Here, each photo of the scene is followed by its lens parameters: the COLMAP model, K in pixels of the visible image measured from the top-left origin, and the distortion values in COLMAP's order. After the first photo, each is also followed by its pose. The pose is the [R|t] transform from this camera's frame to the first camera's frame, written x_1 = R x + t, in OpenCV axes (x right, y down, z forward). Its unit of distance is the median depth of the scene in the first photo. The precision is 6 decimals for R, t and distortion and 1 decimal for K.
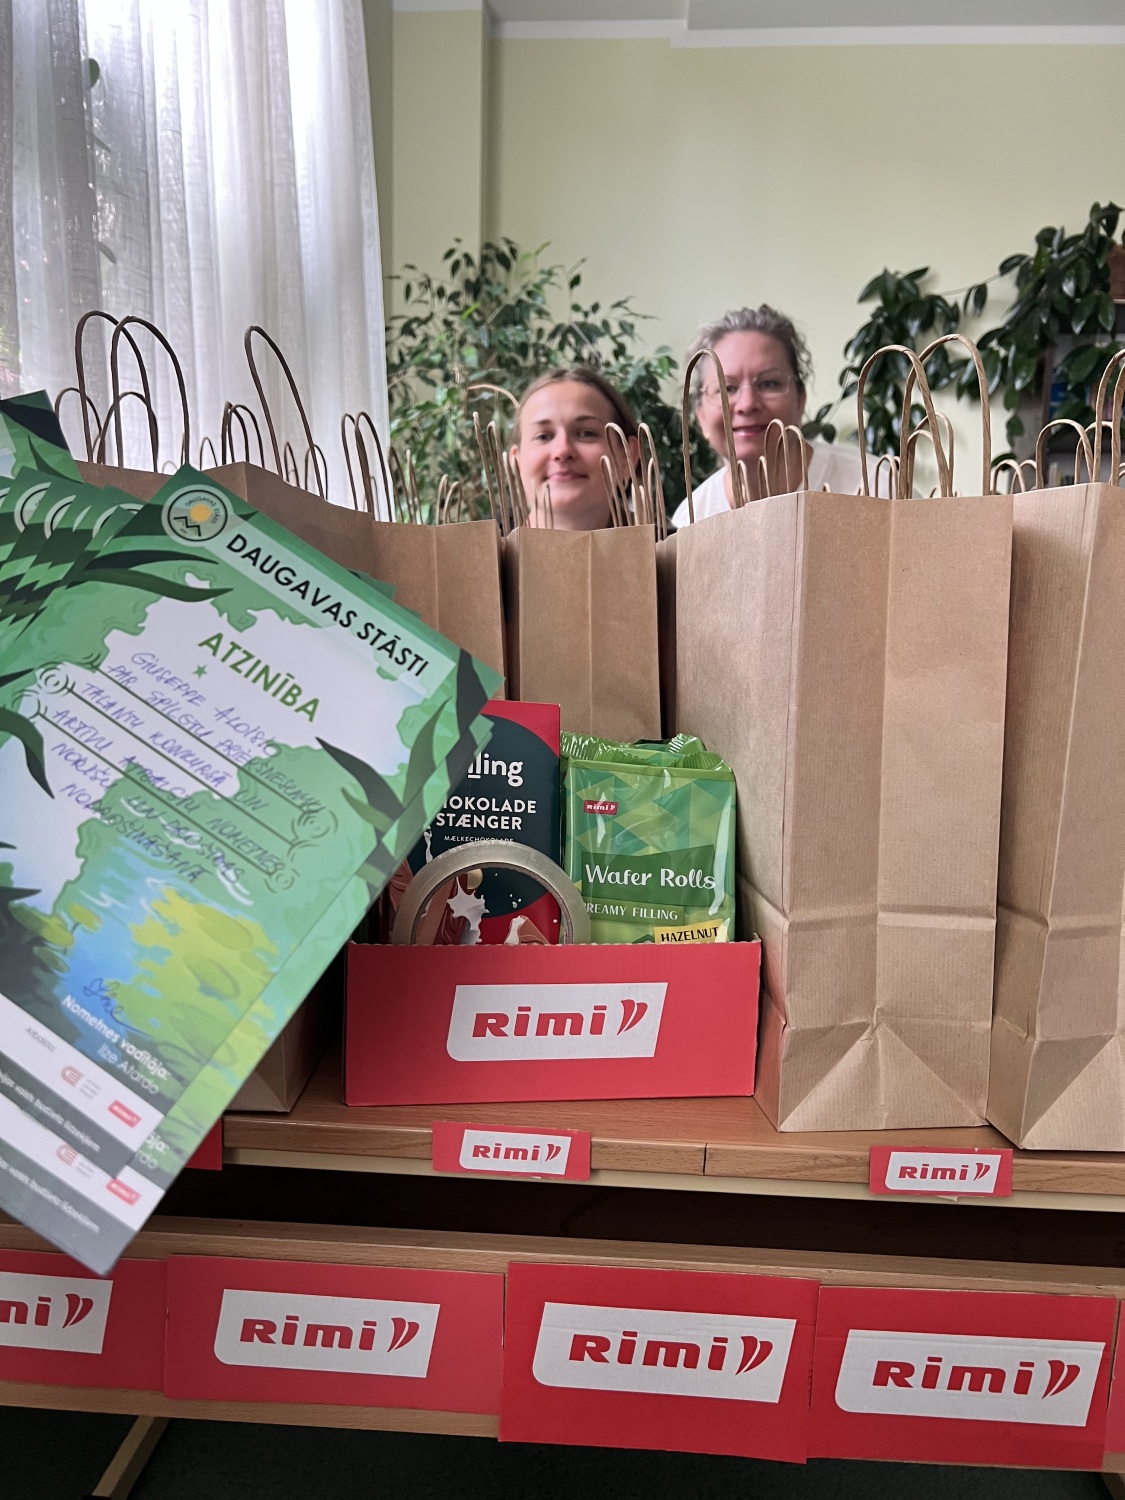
lens RADIAL K [[1128.9, 0, 562.5], [0, 1128.9, 750.0], [0, 0, 1]] dist [0.002271, 0.000472]
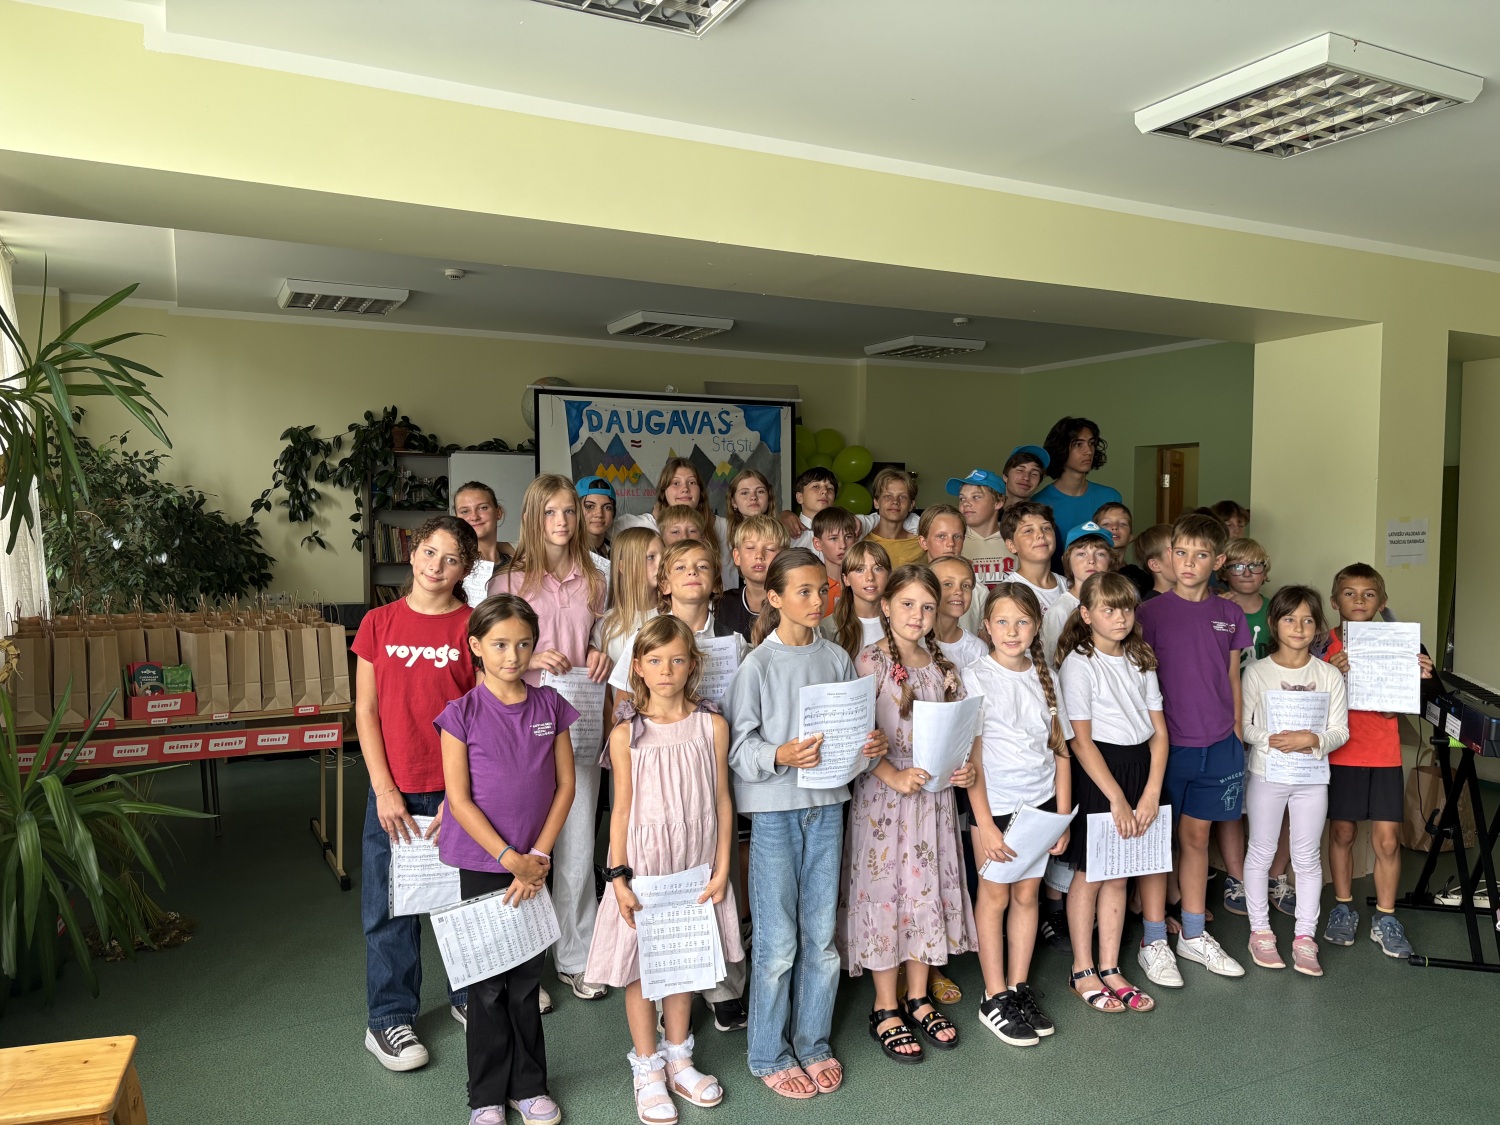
lens RADIAL K [[1135.1, 0, 750.0], [0, 1135.1, 562.5], [0, 0, 1]] dist [0.037067, 0.000890]
pose [[0.856275, -0.045030, 0.514553, -0.097955], [0.081481, 0.995495, -0.048475, -0.002041], [-0.510052, 0.083435, 0.856087, -1.345339]]
